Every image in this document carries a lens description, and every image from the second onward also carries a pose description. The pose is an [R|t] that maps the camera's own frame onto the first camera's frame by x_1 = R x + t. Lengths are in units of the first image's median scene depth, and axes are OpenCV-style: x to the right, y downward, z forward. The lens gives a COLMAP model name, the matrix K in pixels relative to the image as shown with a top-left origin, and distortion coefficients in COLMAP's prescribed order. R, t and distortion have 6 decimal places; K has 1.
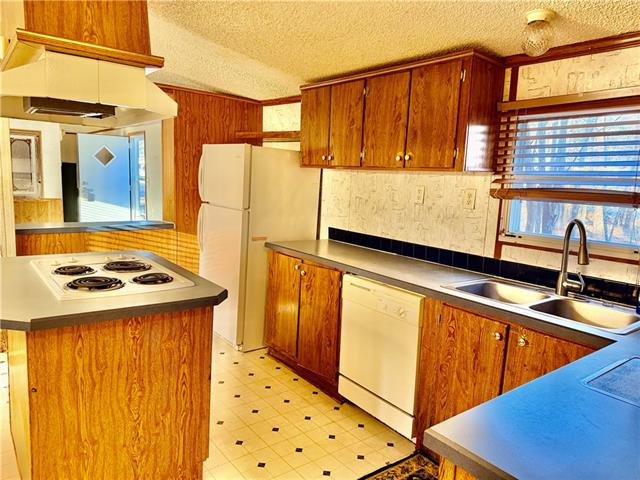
lens RADIAL K [[456.4, 0, 318.2], [0, 456.4, 240.9], [0, 0, 1]] dist [0.048232, -0.046127]
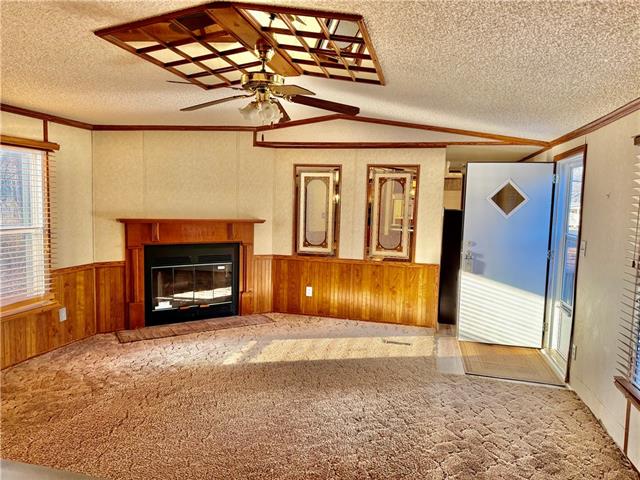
lens RADIAL K [[463.5, 0, 320.0], [0, 463.5, 240.0], [0, 0, 1]] dist [0.093398, -0.140258]
pose [[0.643395, 0.046495, -0.764121, -0.958165], [-0.119873, 0.991960, -0.040575, -0.475370], [0.756091, 0.117704, 0.643796, 2.648385]]
